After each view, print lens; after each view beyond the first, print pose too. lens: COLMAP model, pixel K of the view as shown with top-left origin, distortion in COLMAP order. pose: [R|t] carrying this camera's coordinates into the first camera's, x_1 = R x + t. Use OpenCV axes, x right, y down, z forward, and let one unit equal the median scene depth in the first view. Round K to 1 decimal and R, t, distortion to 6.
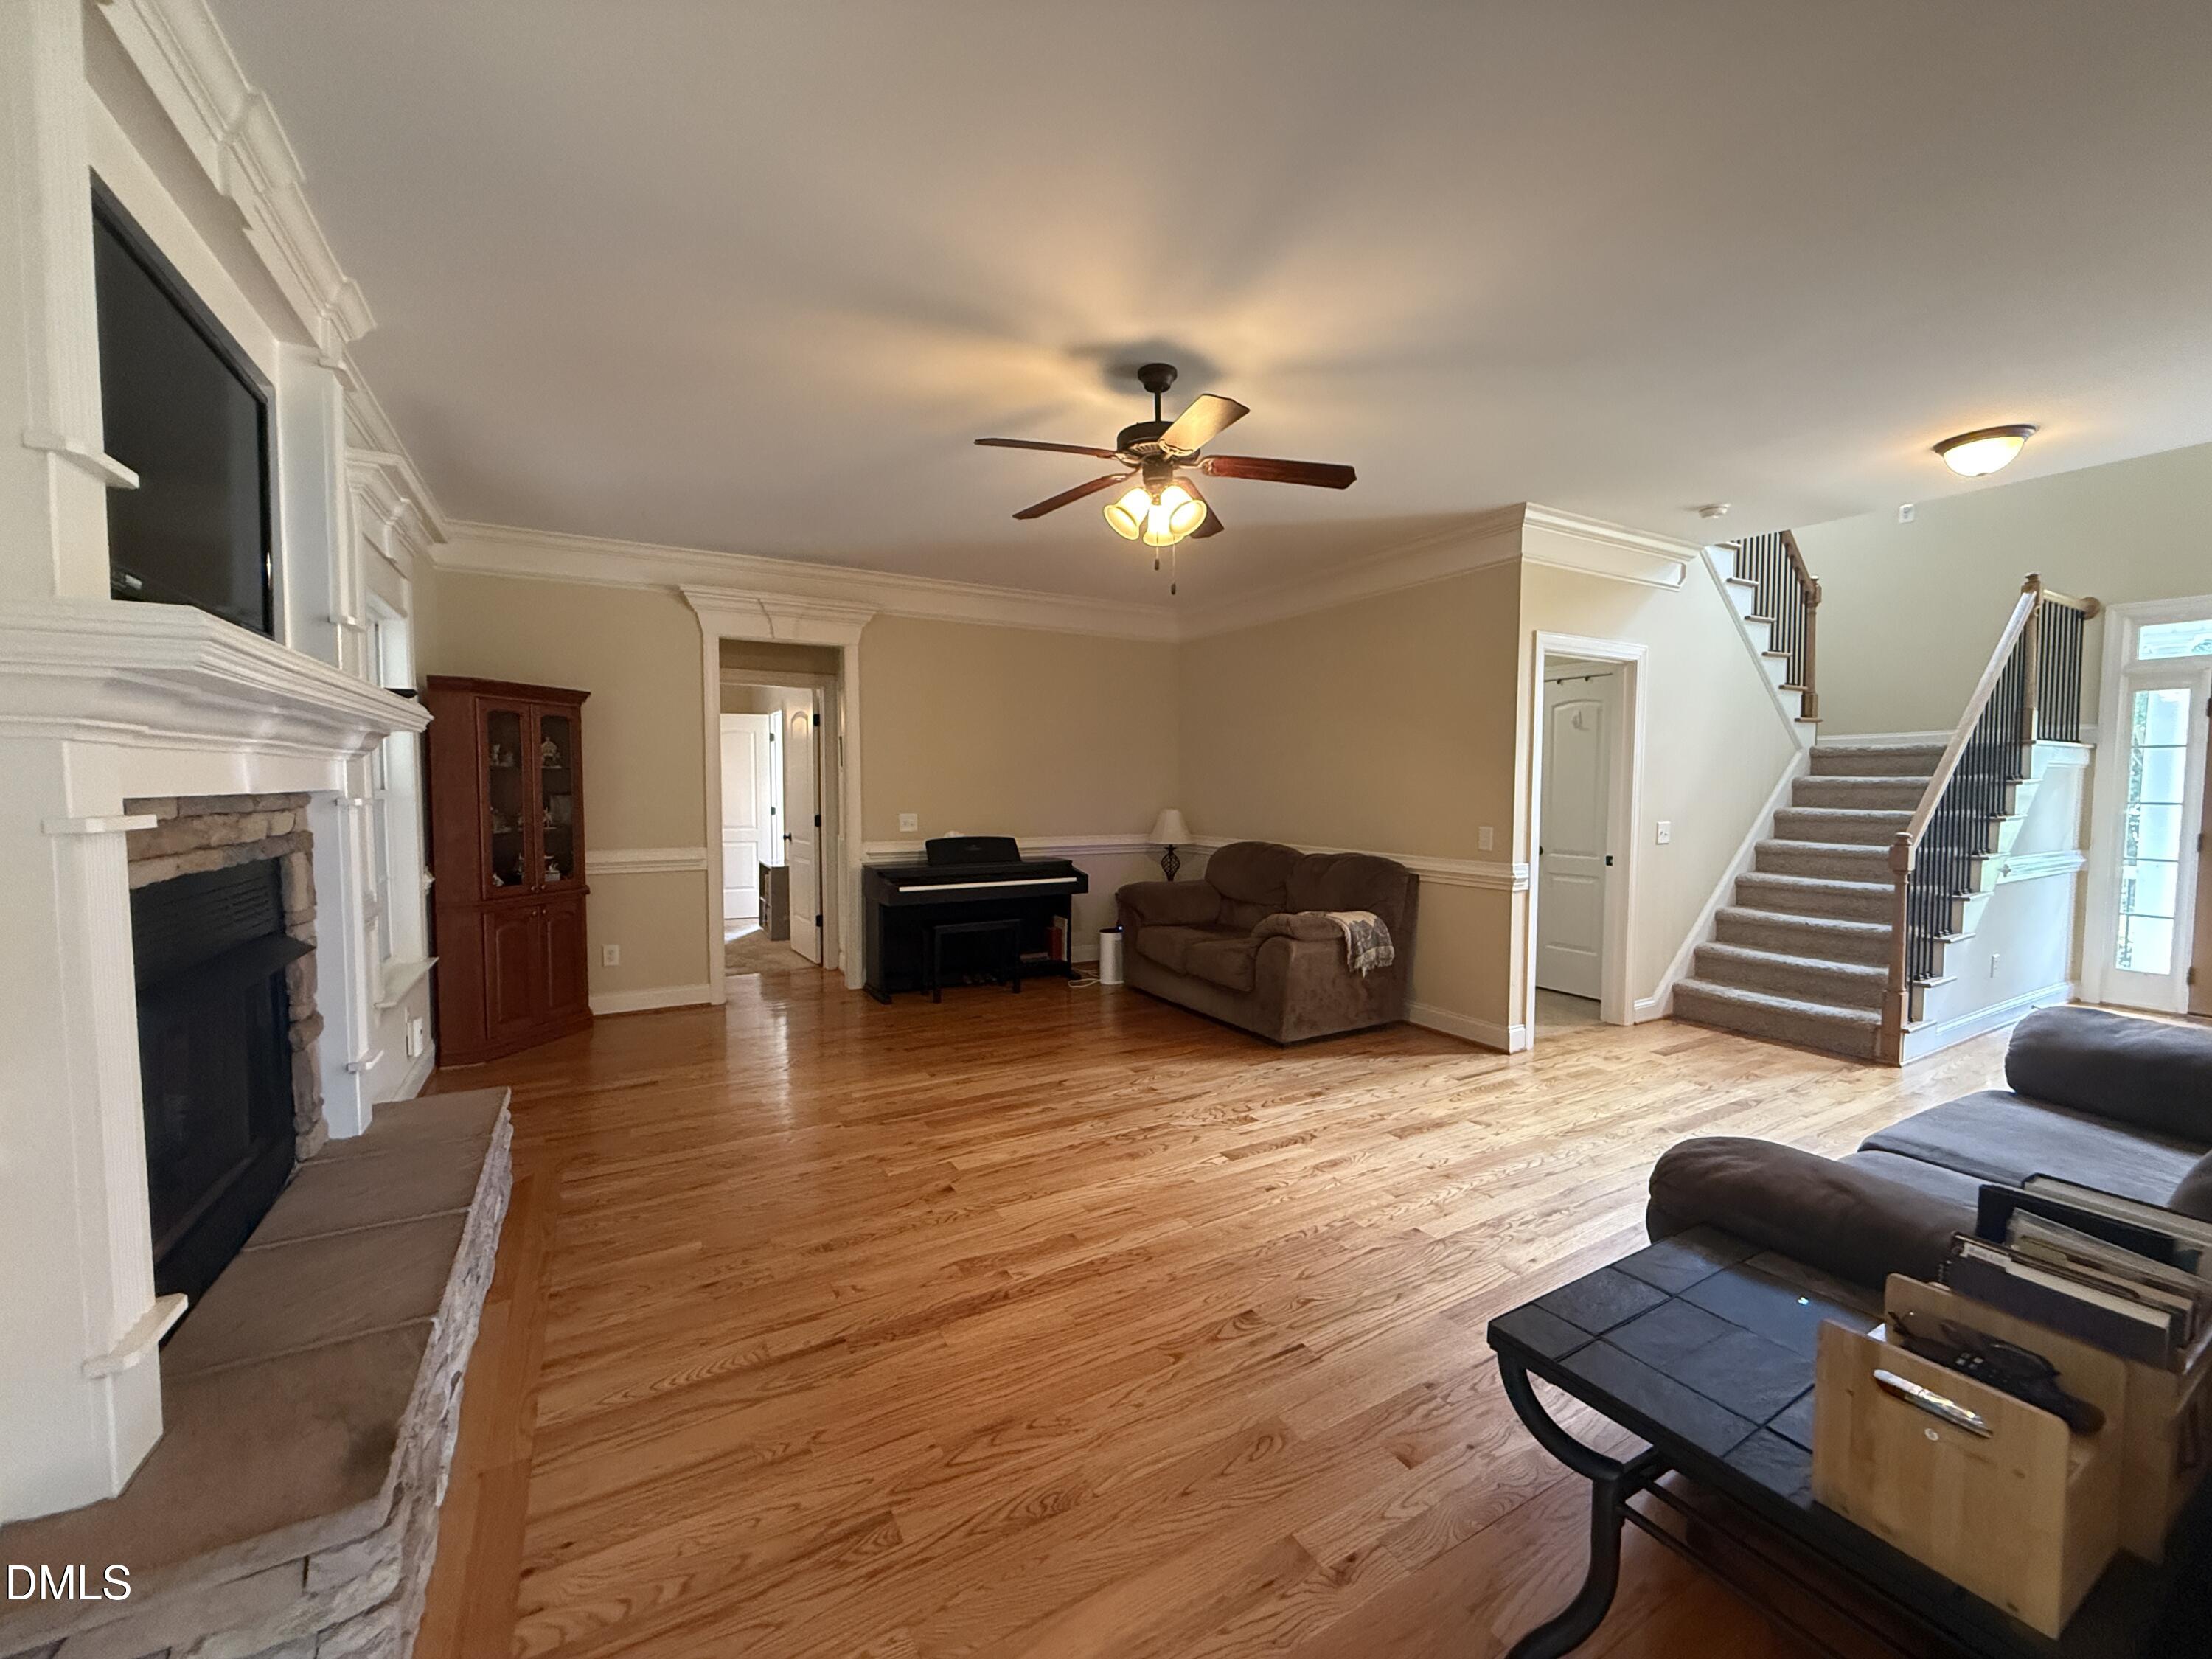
lens RADIAL K [[884.6, 0, 1104.5], [0, 884.6, 821.5], [0, 0, 1]] dist [-0.000121, 0.000201]
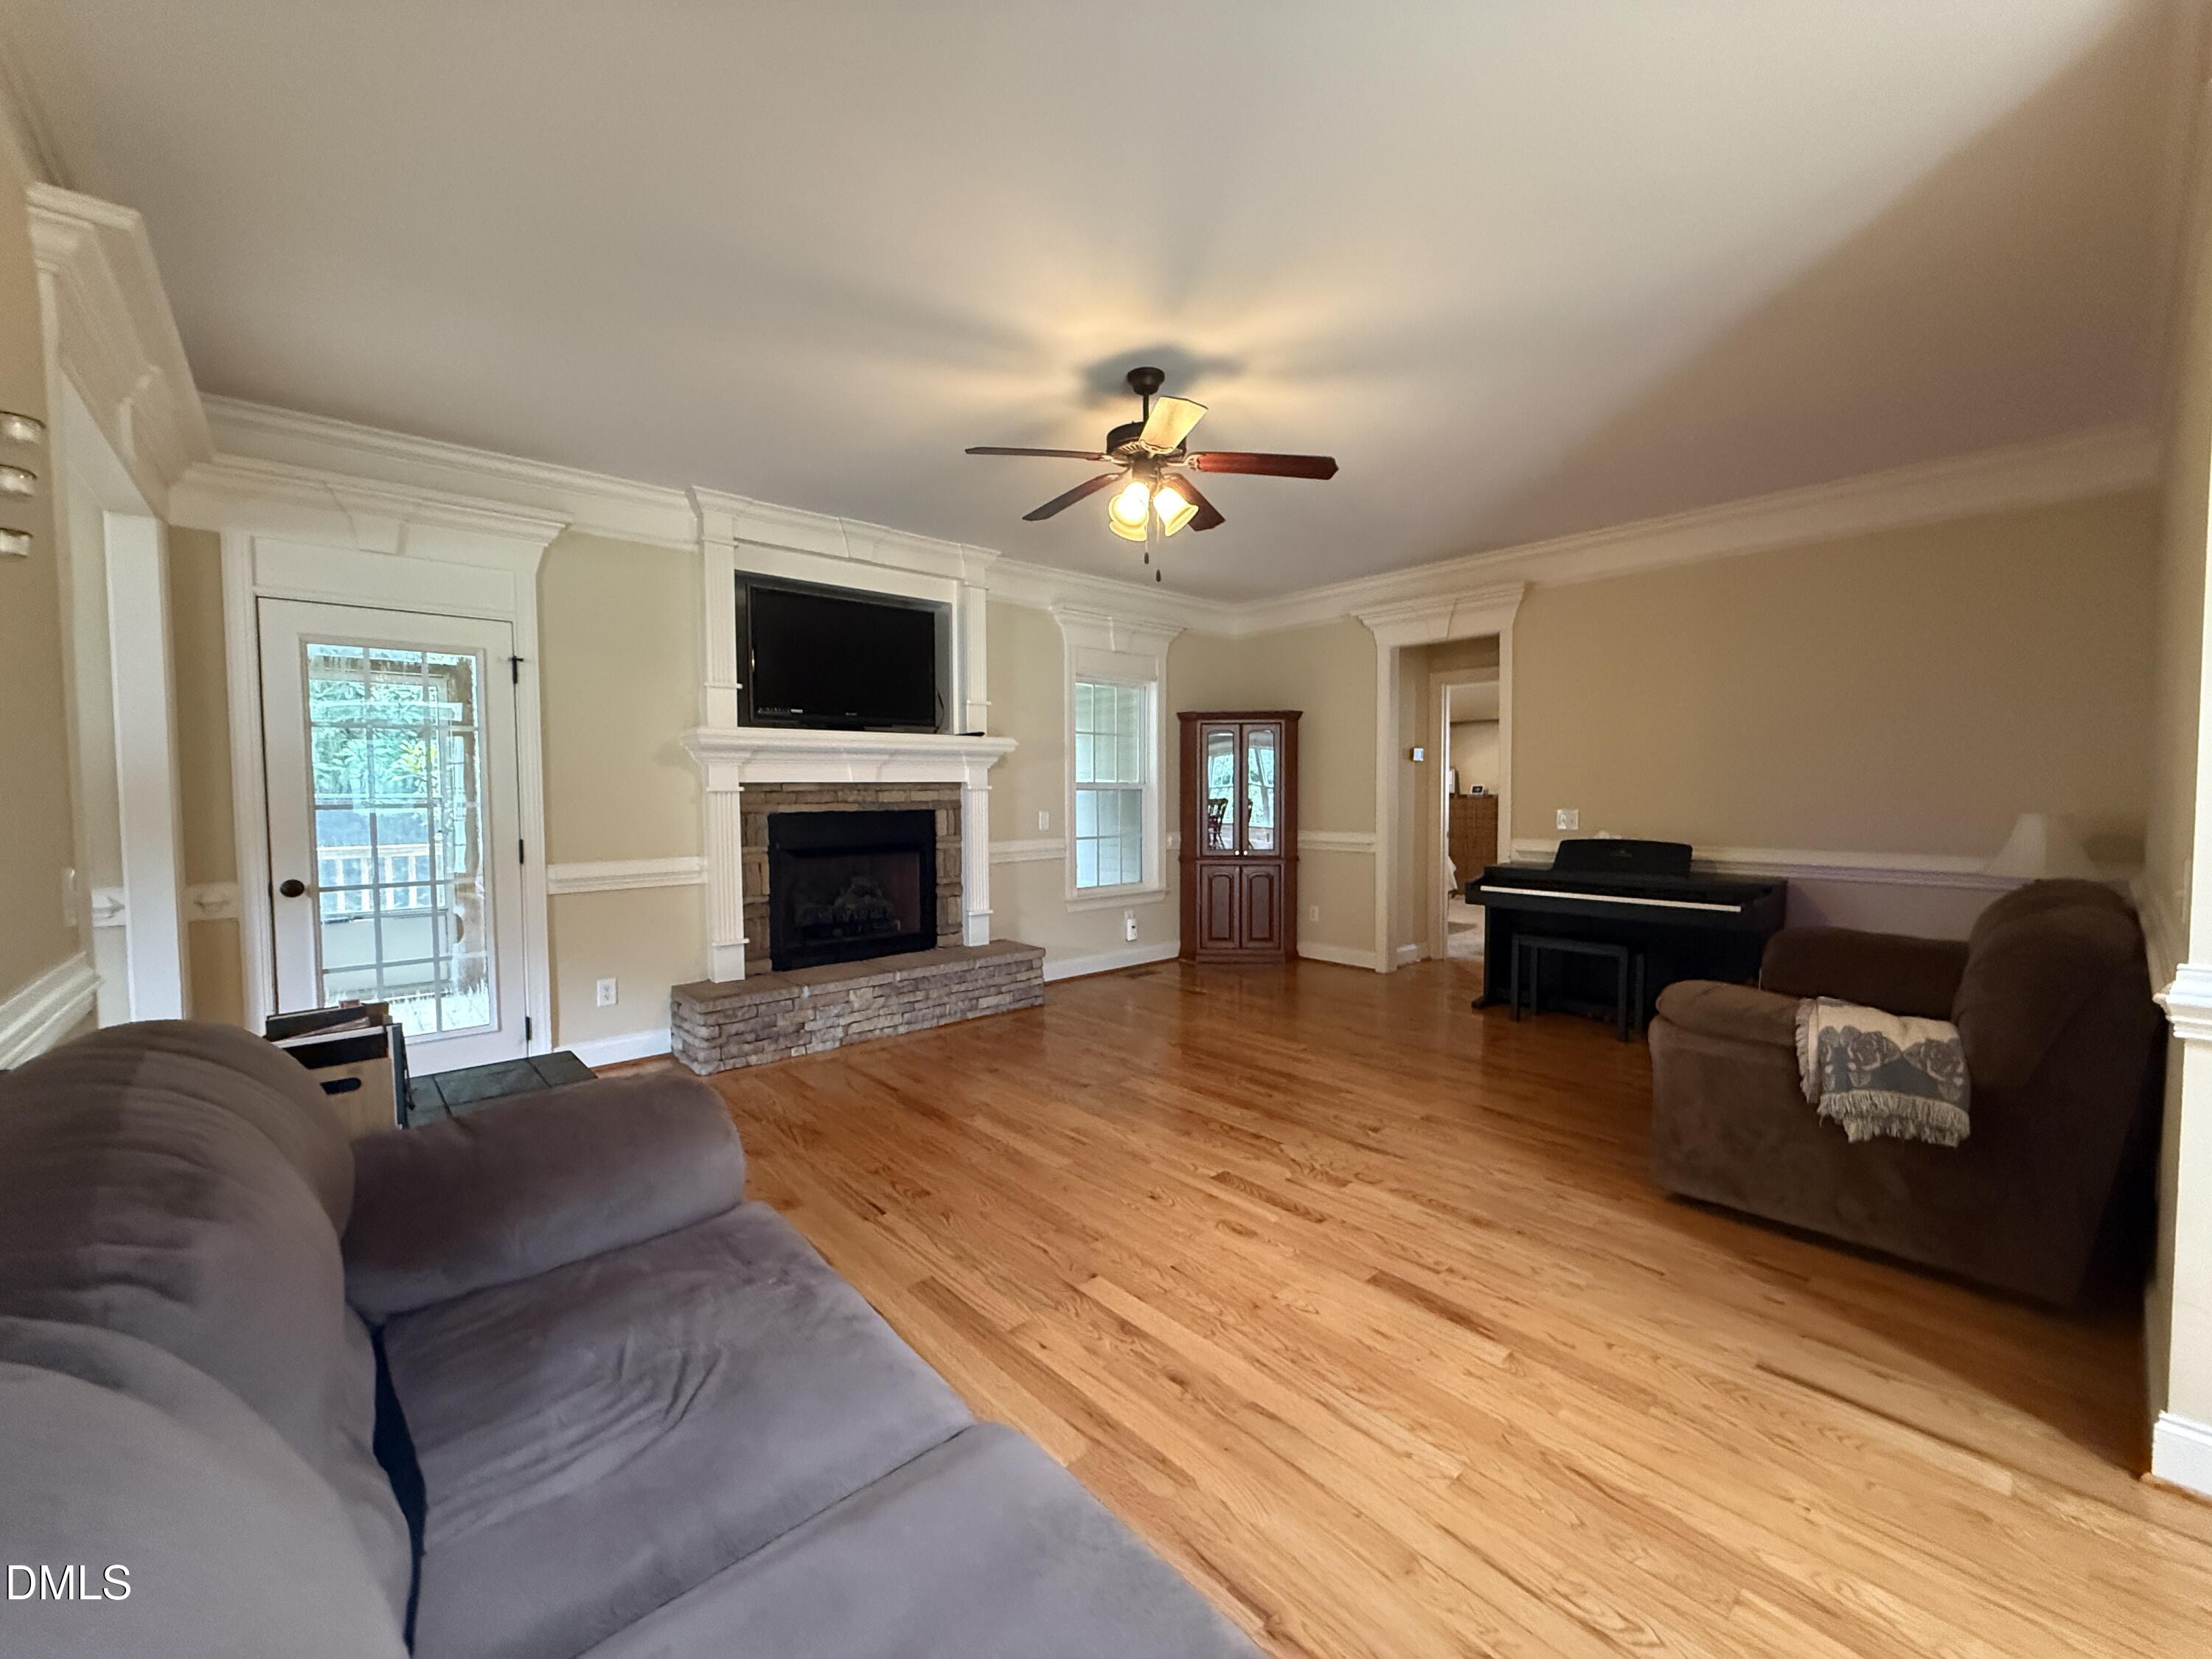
lens RADIAL K [[884.6, 0, 1100.9], [0, 884.6, 822.6], [0, 0, 1]] dist [-0.000121, 0.000201]
pose [[0.199788, 0.031465, -0.979334, 0.857898], [-0.035361, 0.999065, 0.024885, -0.002289], [0.979201, 0.029658, 0.200714, 0.591765]]
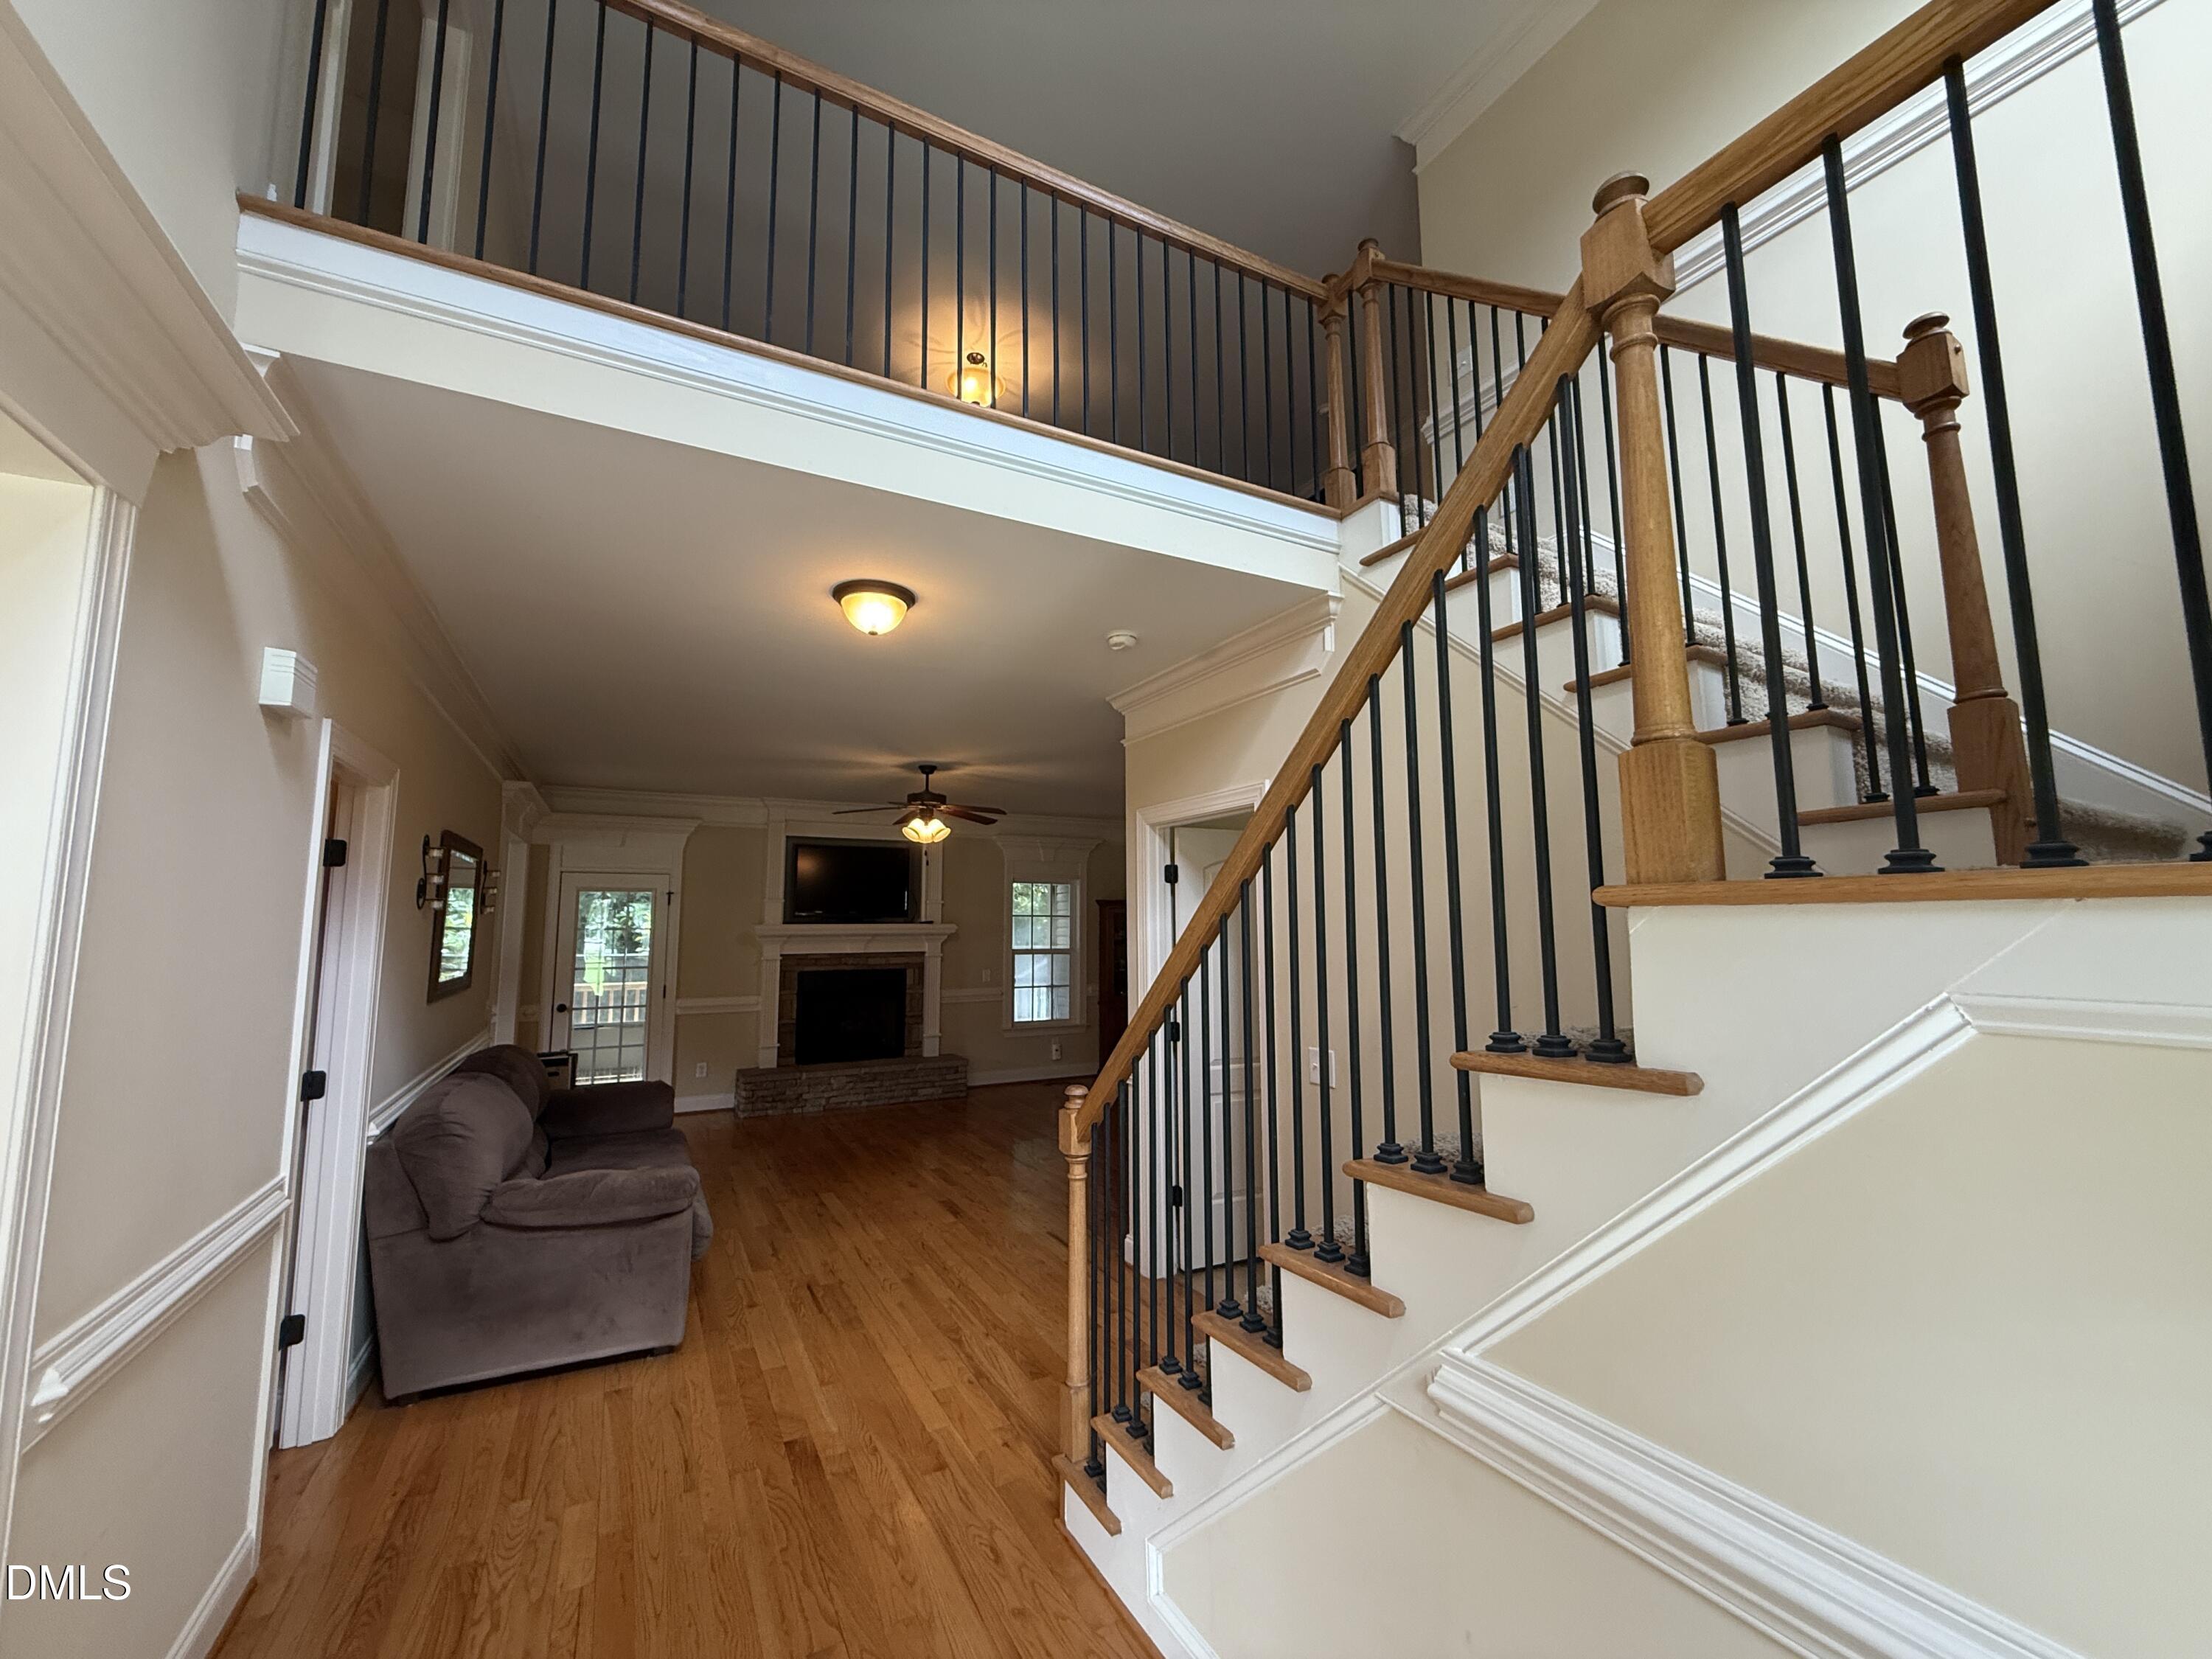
lens RADIAL K [[884.6, 0, 1098.2], [0, 884.6, 833.0], [0, 0, 1]] dist [-0.000121, 0.000201]
pose [[-0.033700, -0.107937, -0.993586, 1.711639], [-0.042040, 0.993424, -0.106493, -0.104548], [0.998547, 0.038181, -0.038016, 1.183085]]
